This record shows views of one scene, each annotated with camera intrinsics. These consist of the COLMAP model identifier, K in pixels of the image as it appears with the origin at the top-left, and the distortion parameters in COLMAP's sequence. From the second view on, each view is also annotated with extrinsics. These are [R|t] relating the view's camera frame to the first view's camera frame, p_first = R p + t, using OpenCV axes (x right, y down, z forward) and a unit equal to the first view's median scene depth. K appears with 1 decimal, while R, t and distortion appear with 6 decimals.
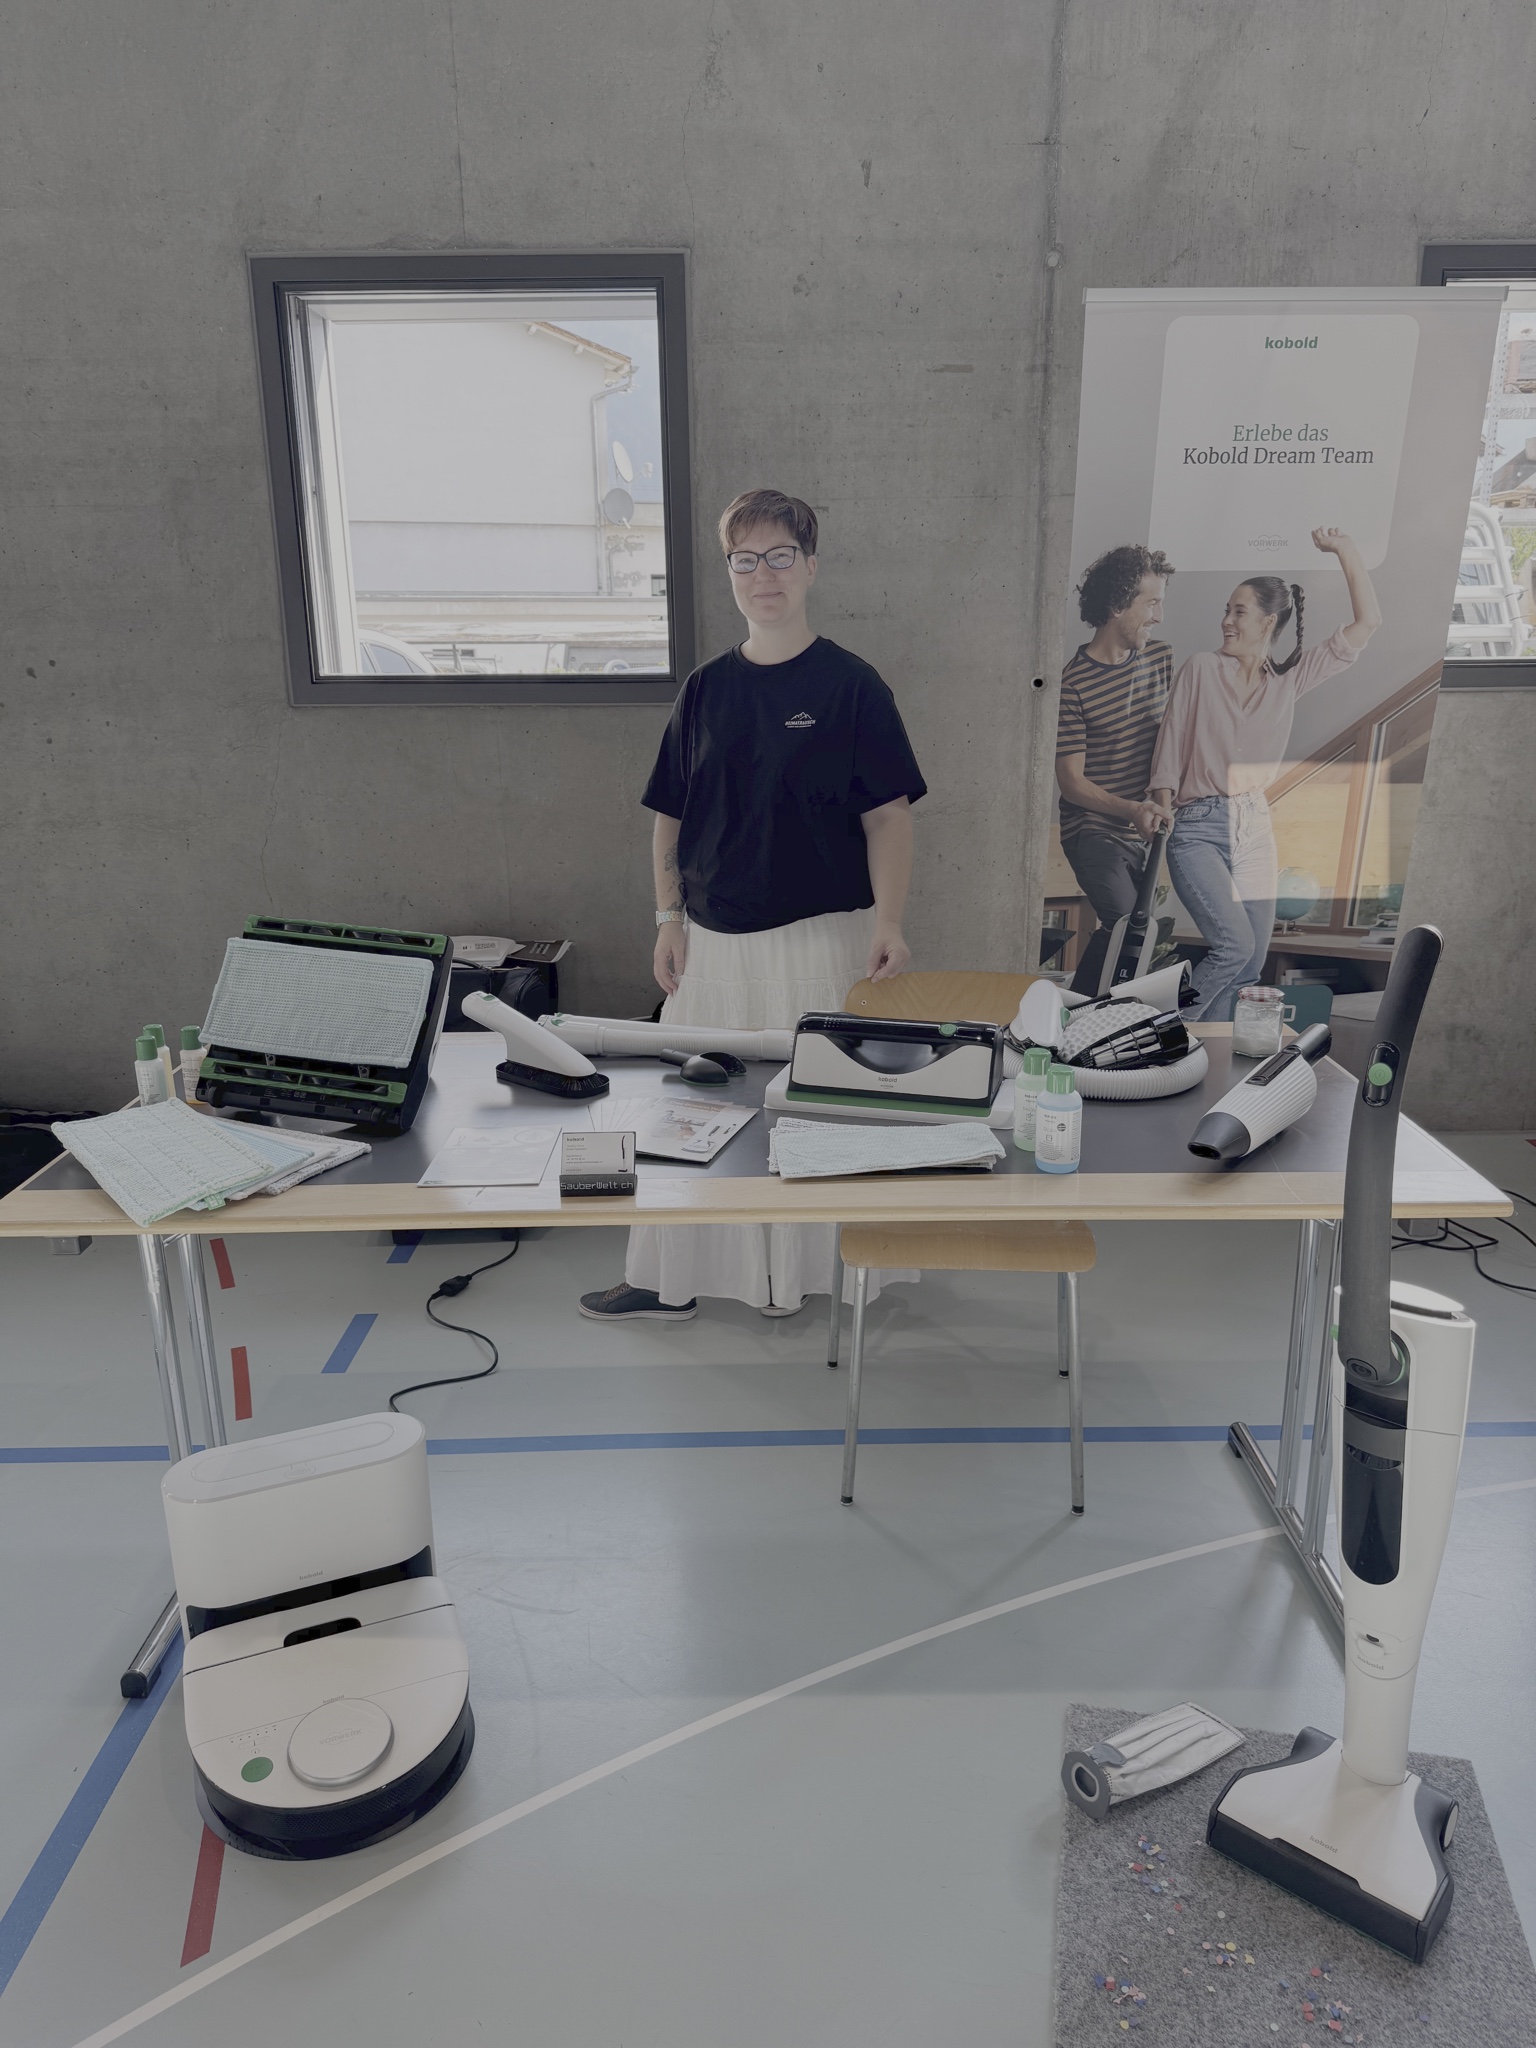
lens RADIAL K [[1427.0, 0, 773.0], [0, 1427.0, 1016.4], [0, 0, 1]] dist [0.020603, -0.023965]
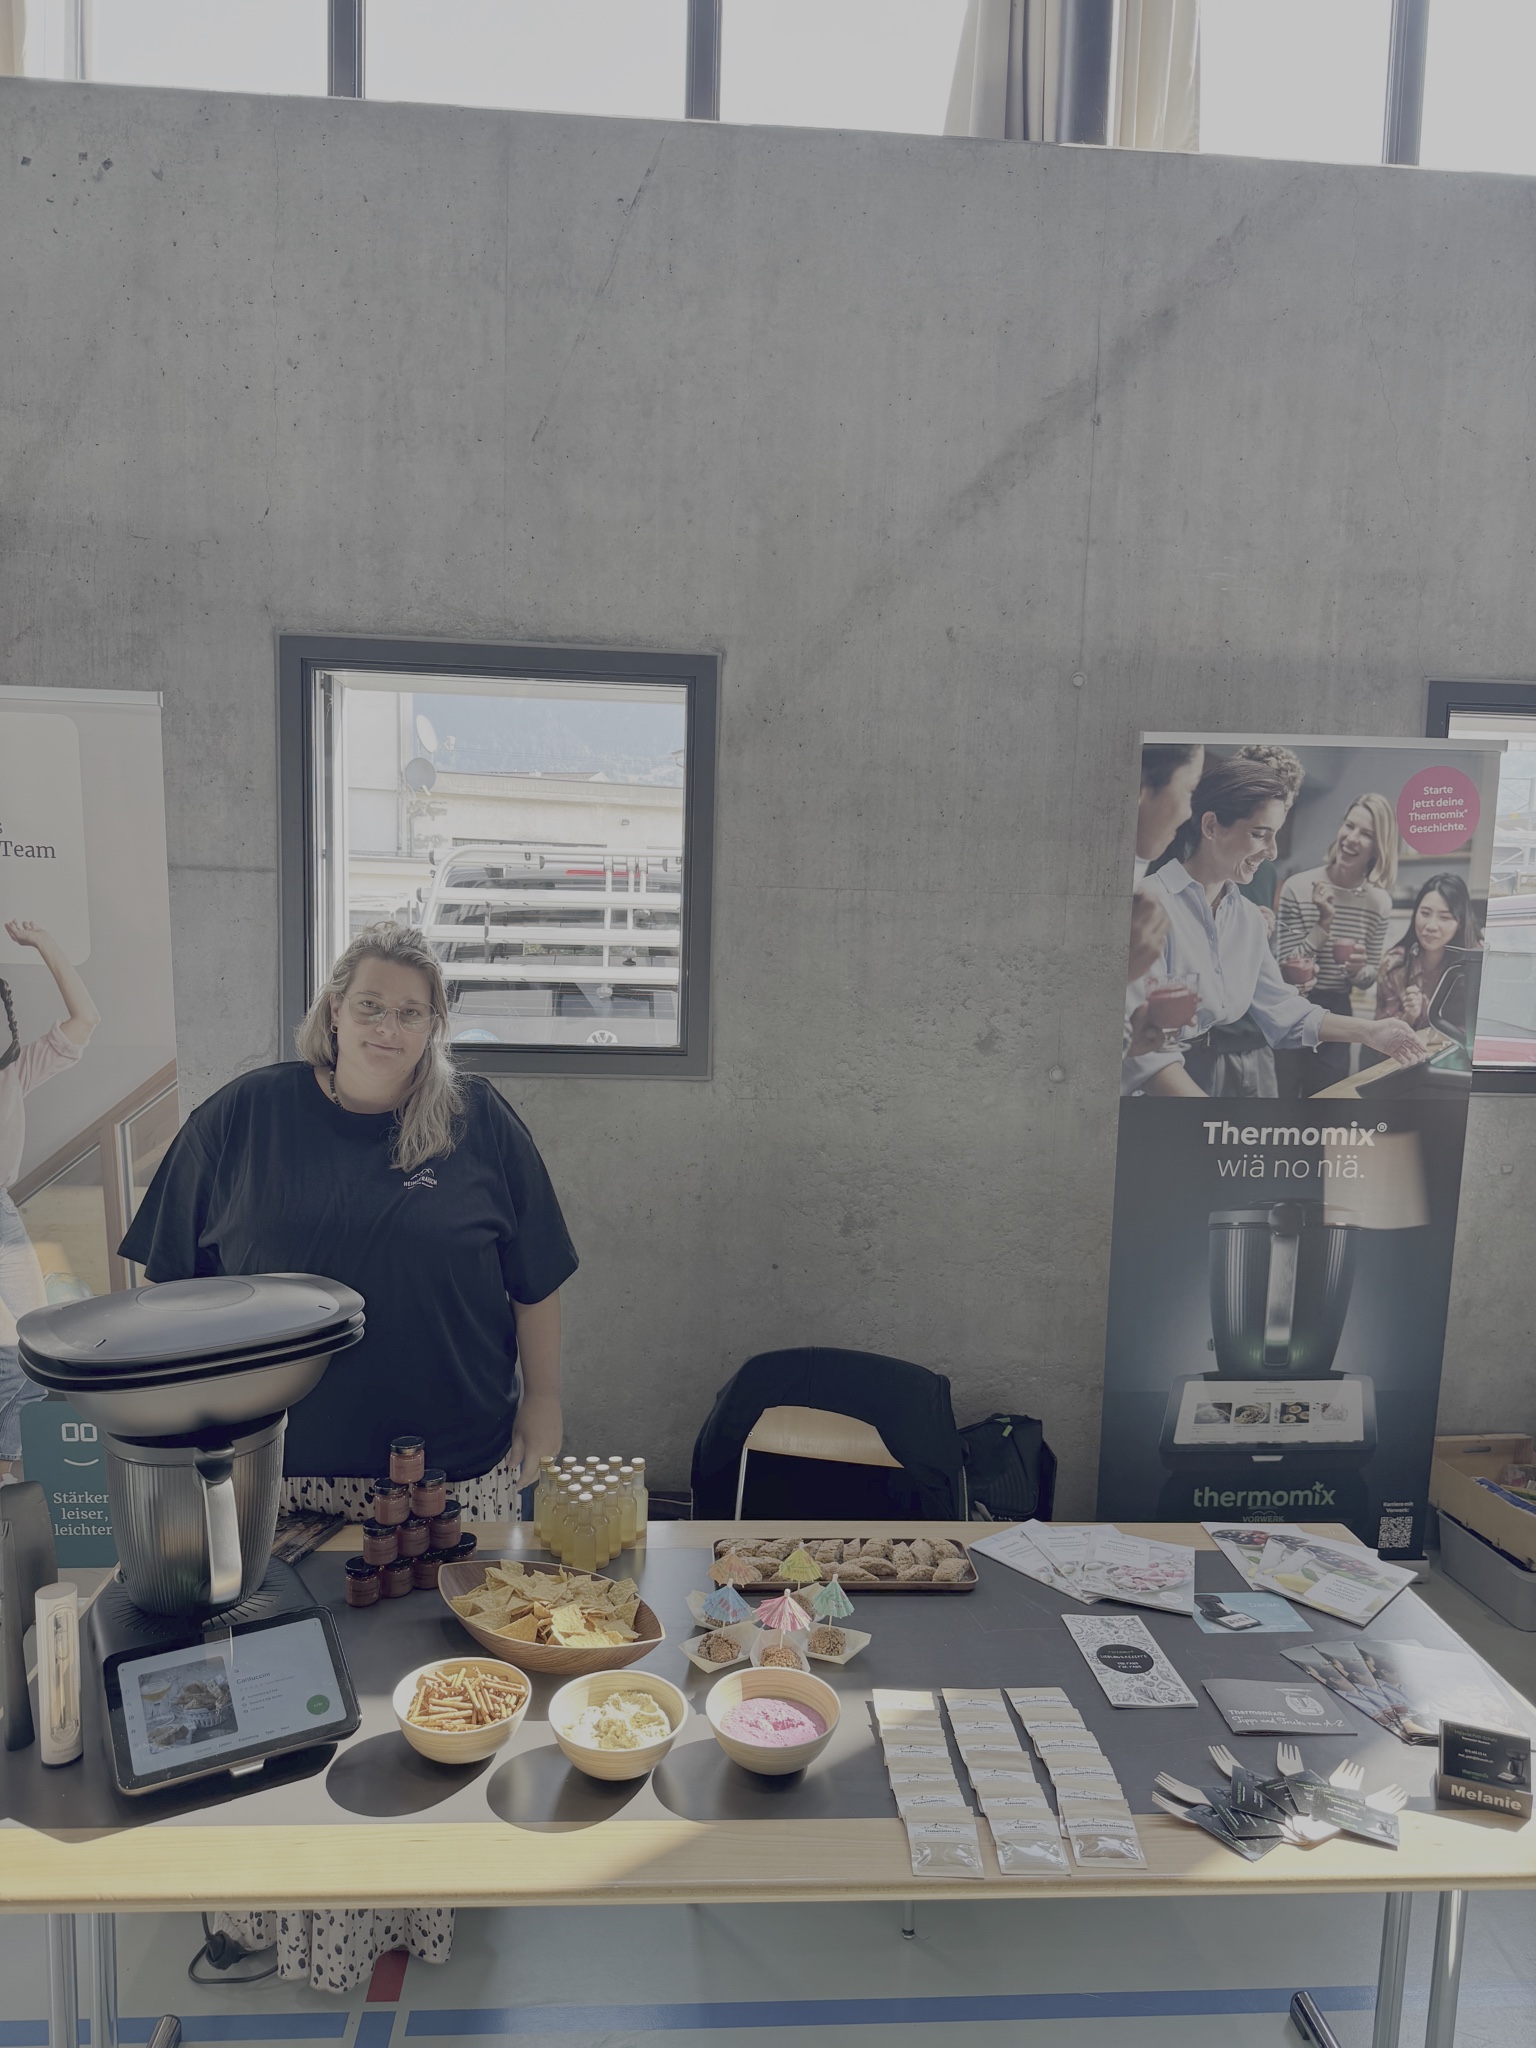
lens RADIAL K [[1427.0, 0, 751.6], [0, 1427.0, 1028.9], [0, 0, 1]] dist [0.020603, -0.023965]
pose [[0.997677, 0.033167, 0.059497, 0.737138], [-0.022894, 0.985910, -0.165703, -0.115842], [-0.064155, 0.163956, 0.984379, 0.053021]]
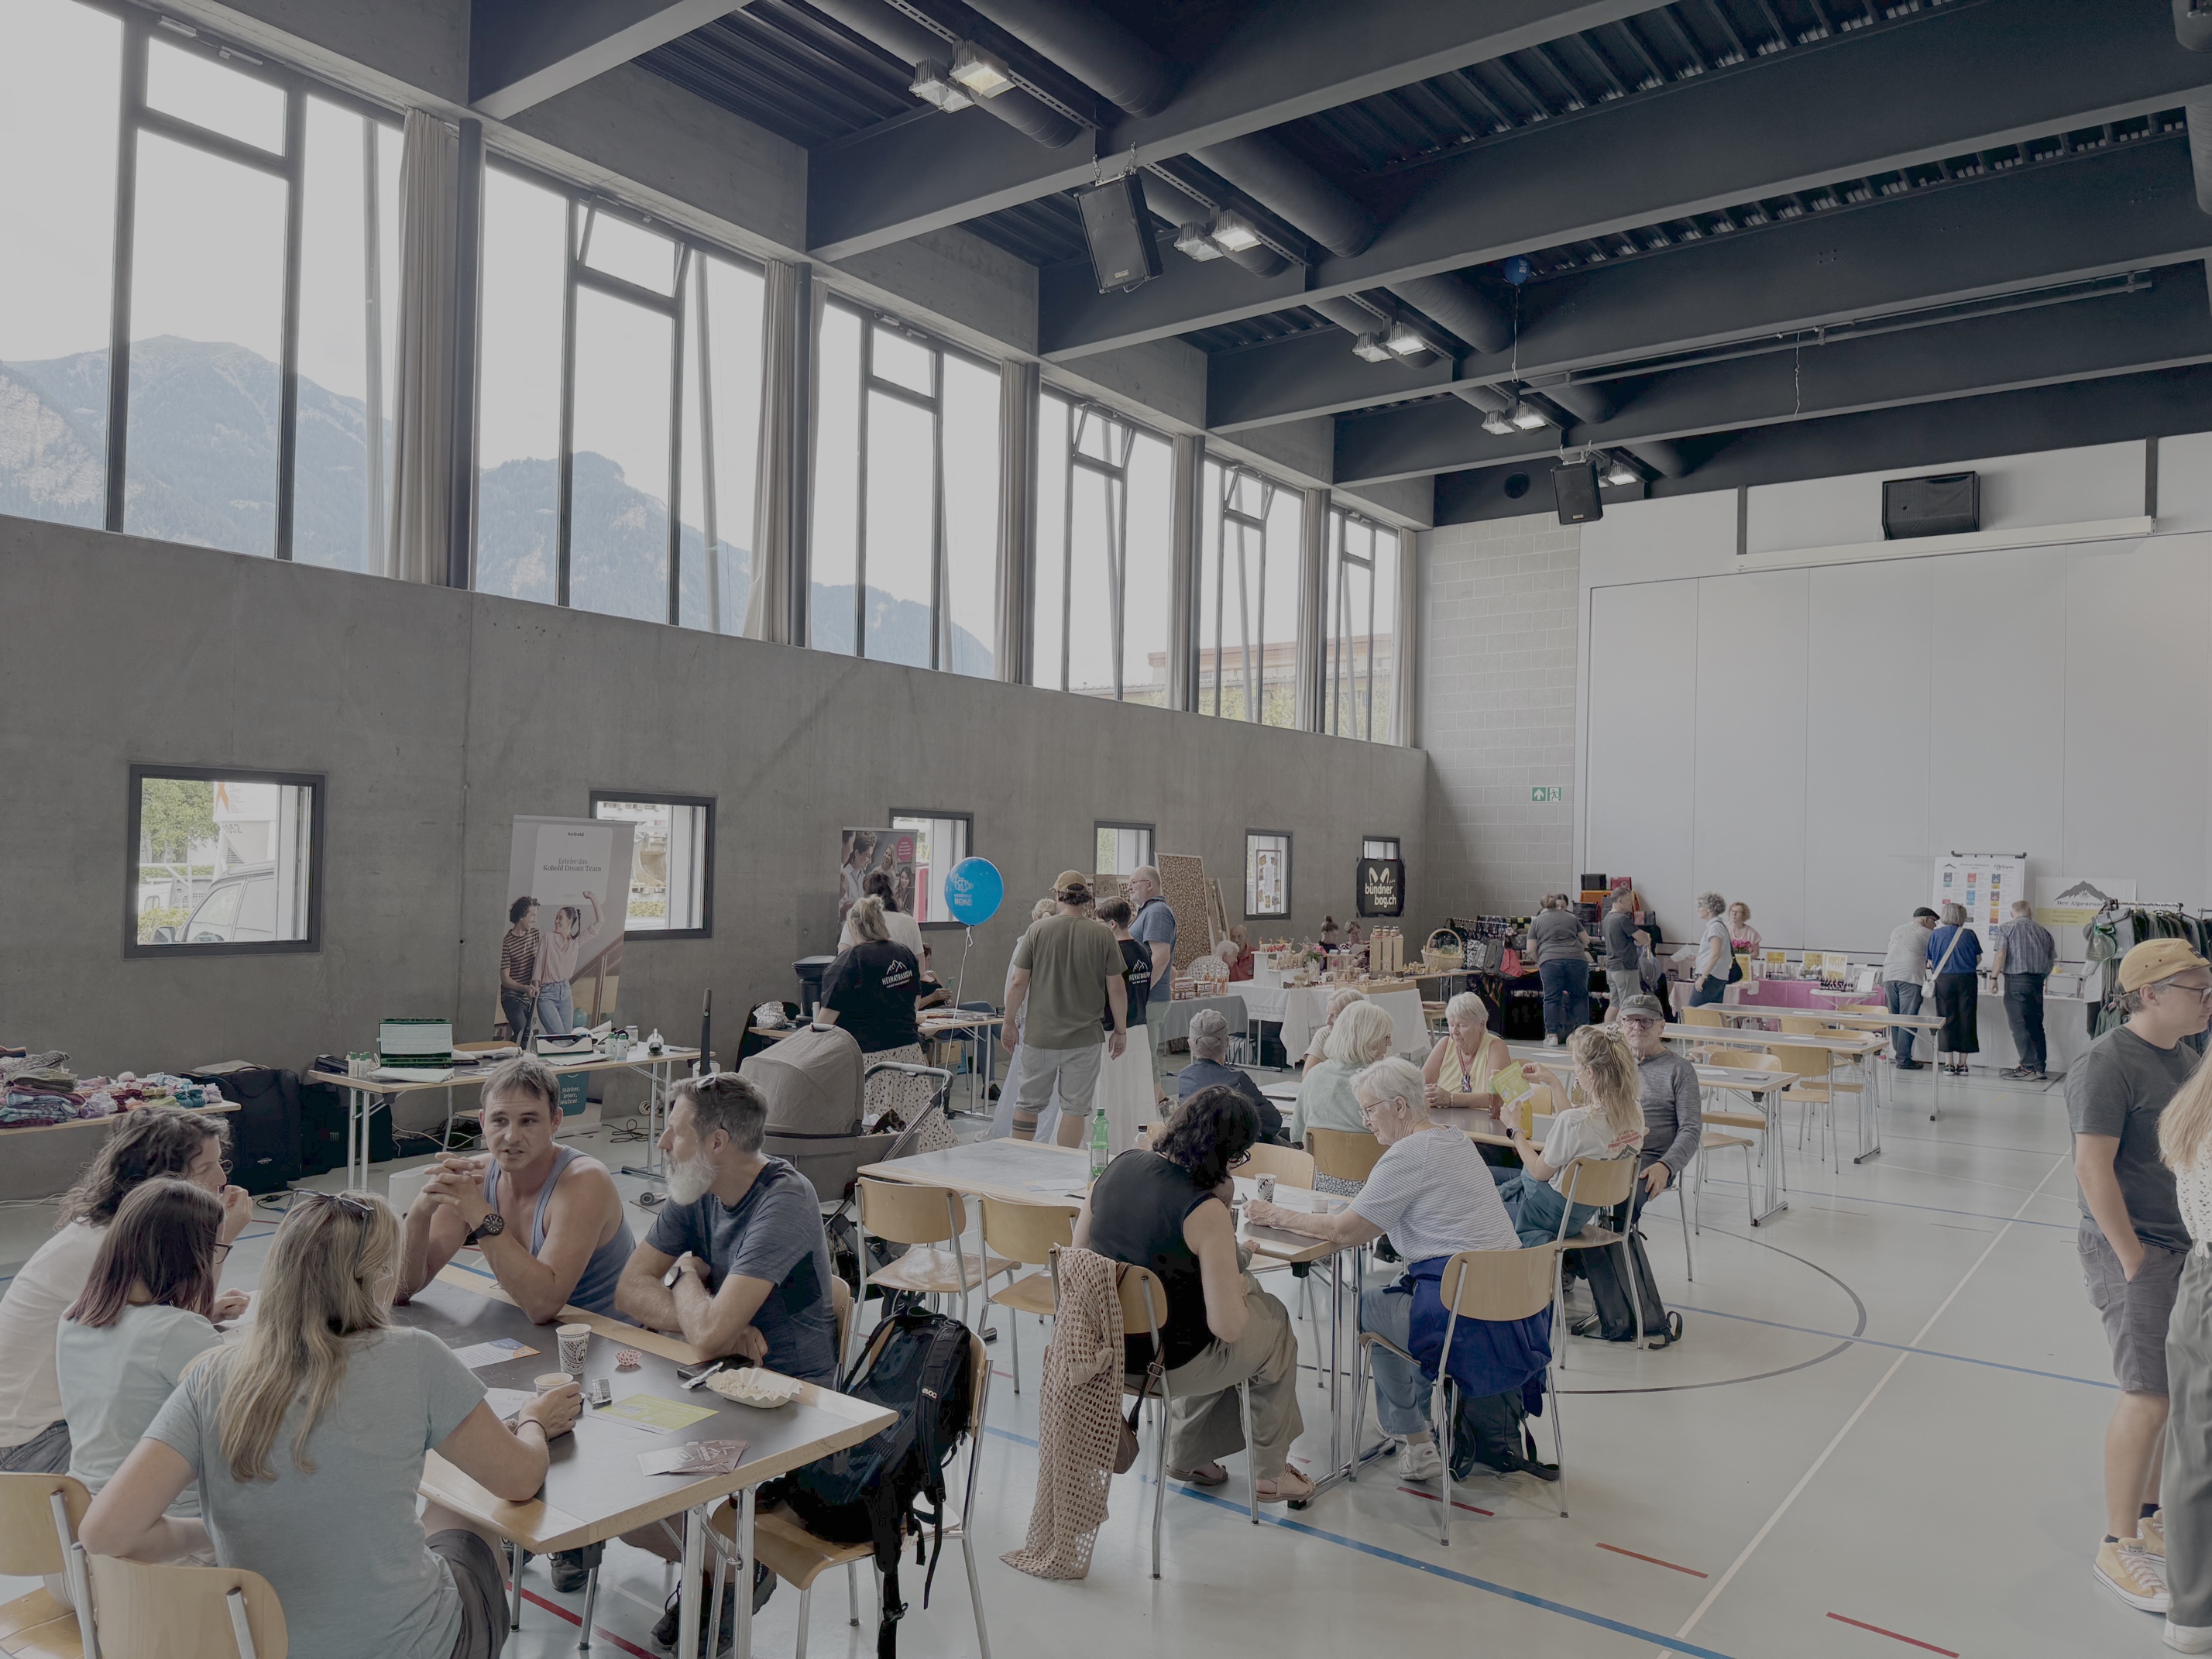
lens RADIAL K [[1541.3, 0, 1084.7], [0, 1541.3, 838.3], [0, 0, 1]] dist [0.020603, -0.023965]
pose [[0.626823, 0.035320, 0.778361, -1.322372], [0.185868, 0.963354, -0.193397, 0.329666], [-0.756668, 0.265898, 0.597287, -1.556744]]
